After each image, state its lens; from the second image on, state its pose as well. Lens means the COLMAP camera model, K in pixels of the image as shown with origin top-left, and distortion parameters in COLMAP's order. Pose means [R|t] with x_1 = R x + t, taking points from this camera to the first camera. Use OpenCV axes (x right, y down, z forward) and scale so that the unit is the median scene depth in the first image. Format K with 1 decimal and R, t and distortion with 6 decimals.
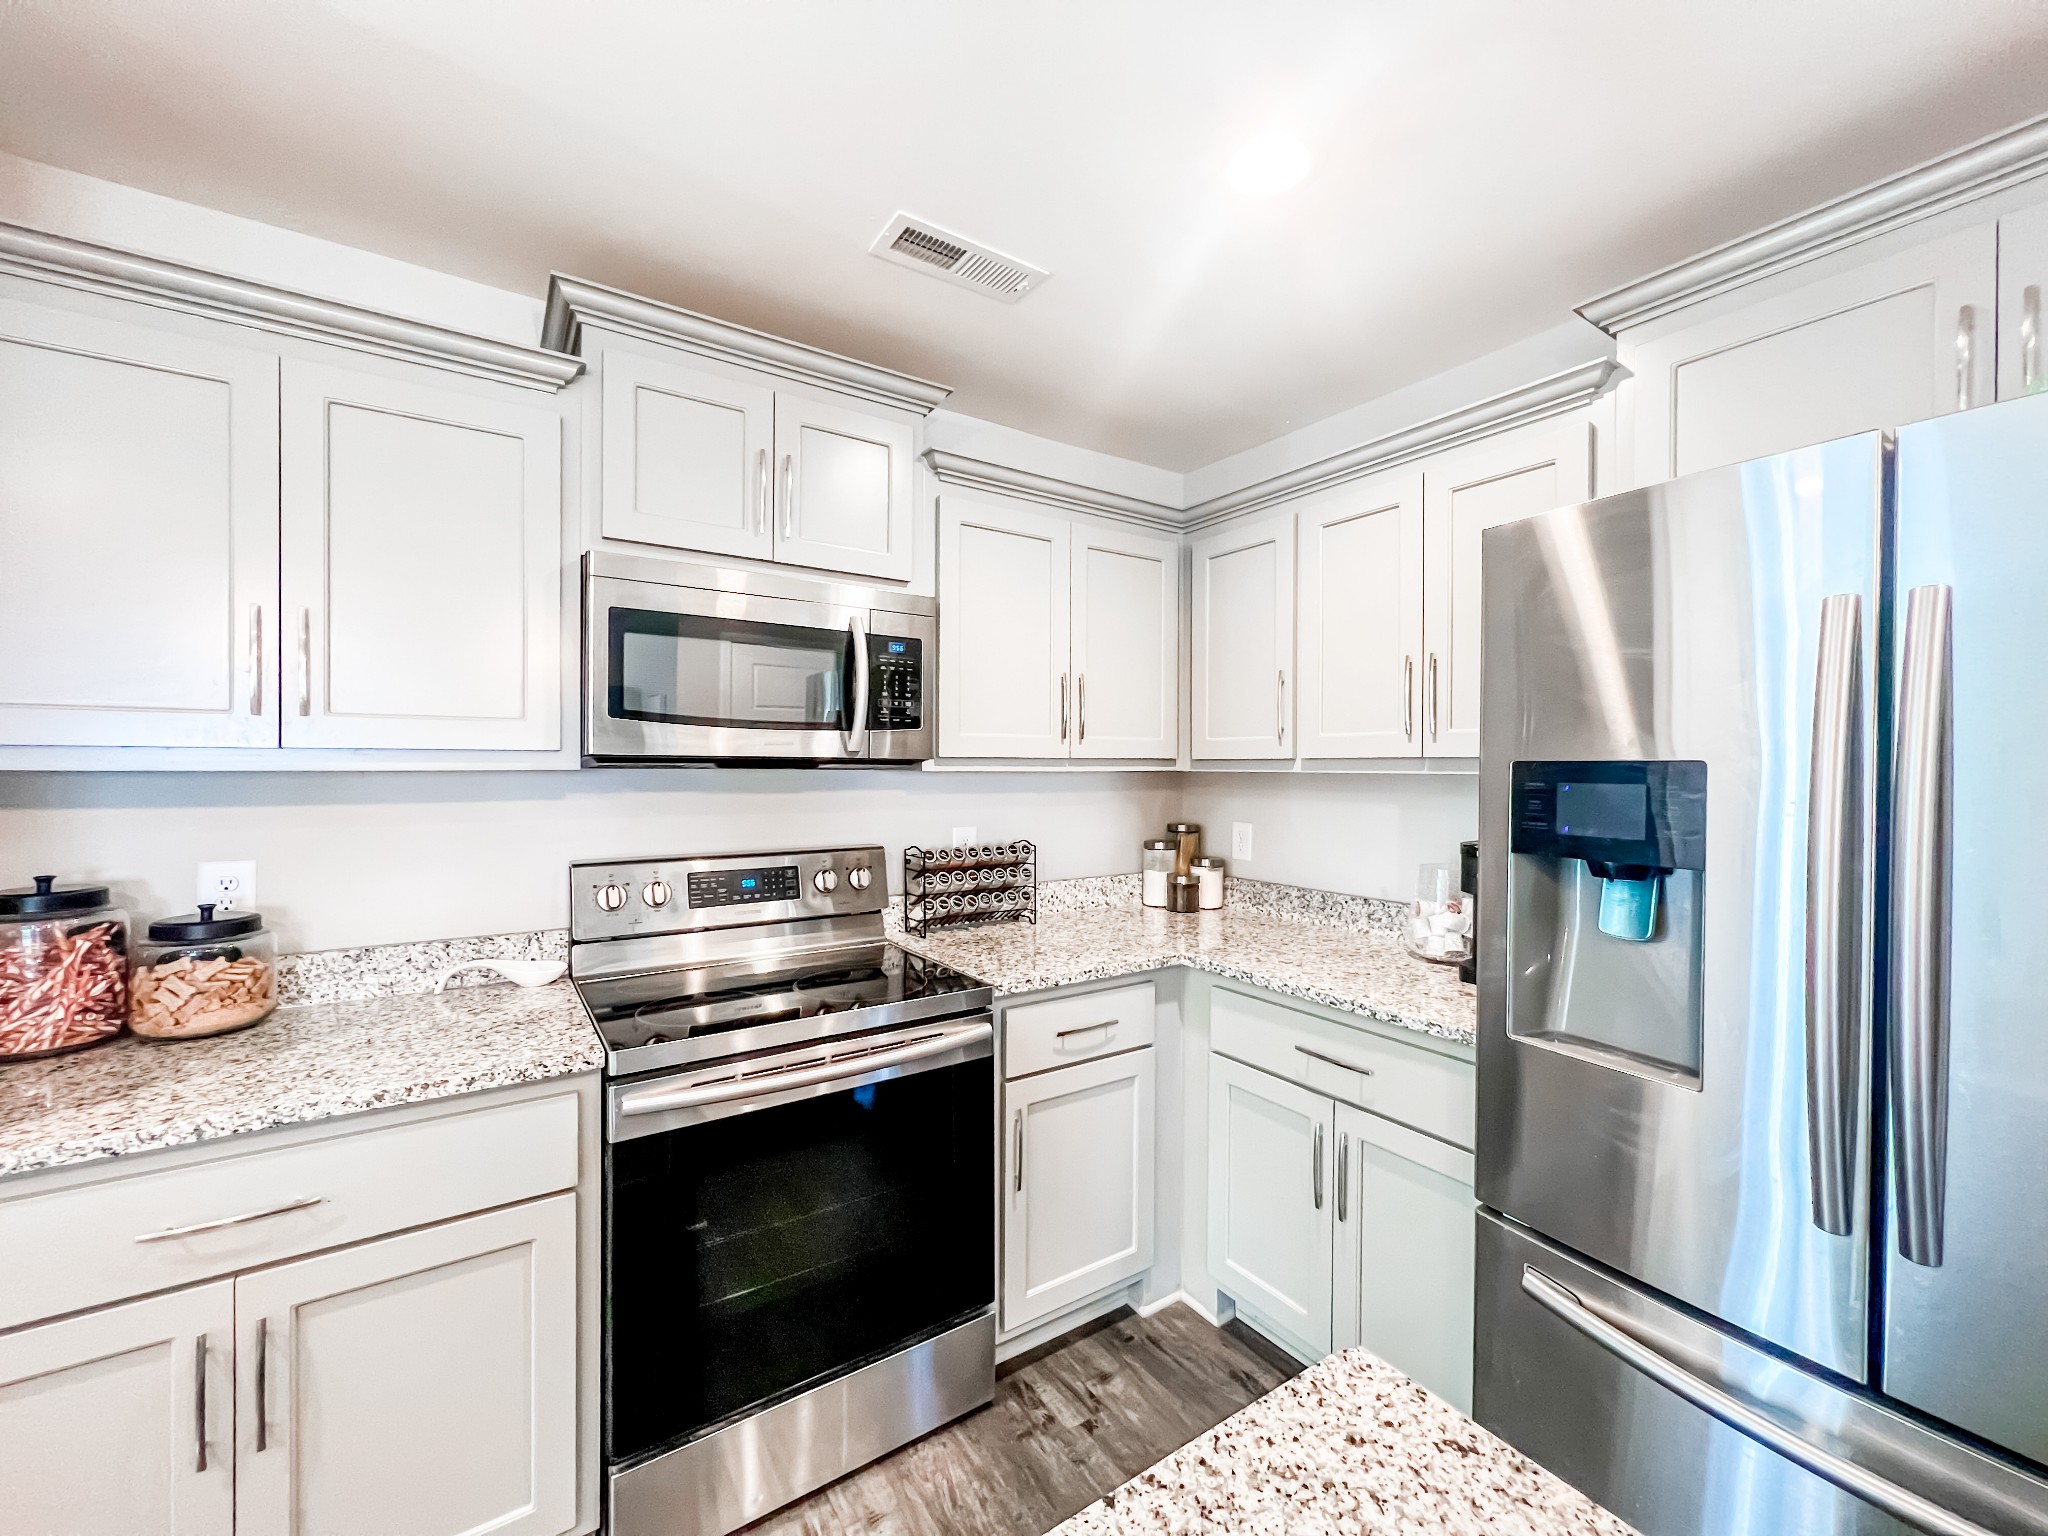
lens RADIAL K [[817.2, 0, 1020.9], [0, 817.2, 771.6], [0, 0, 1]] dist [0.000519, -0.000569]
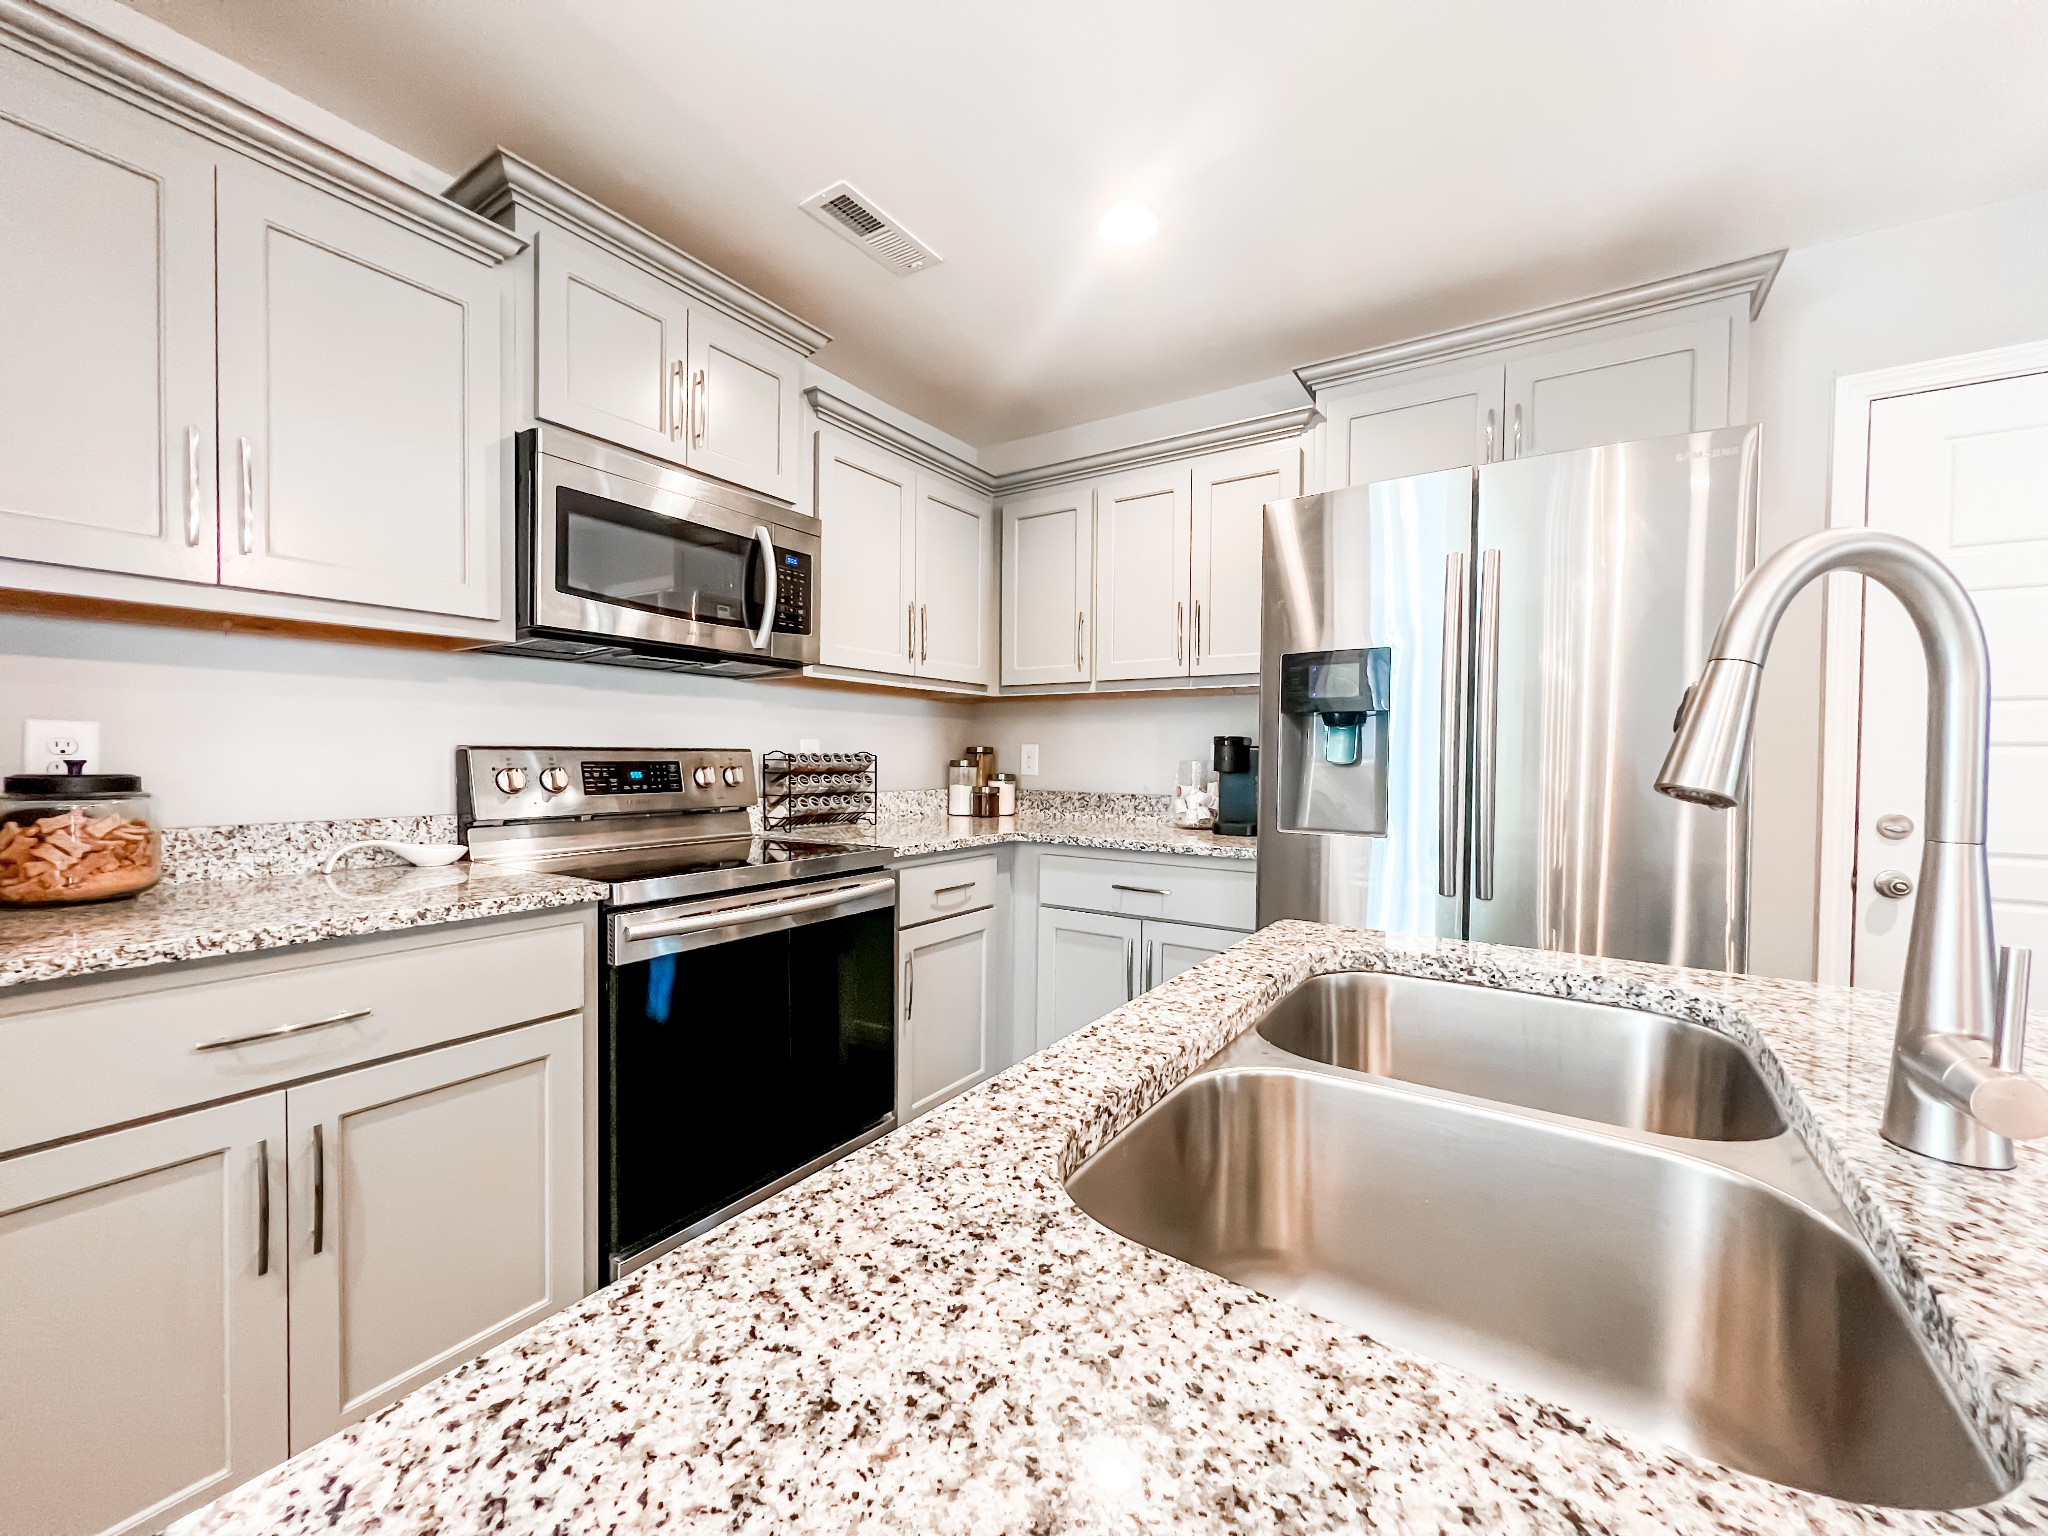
lens RADIAL K [[817.2, 0, 1021.8], [0, 817.2, 770.2], [0, 0, 1]] dist [0.000519, -0.000569]
pose [[0.923488, -0.002370, 0.383621, -0.309704], [-0.003356, 0.999893, 0.014255, 0.126493], [-0.383613, -0.014451, 0.923381, -0.172514]]
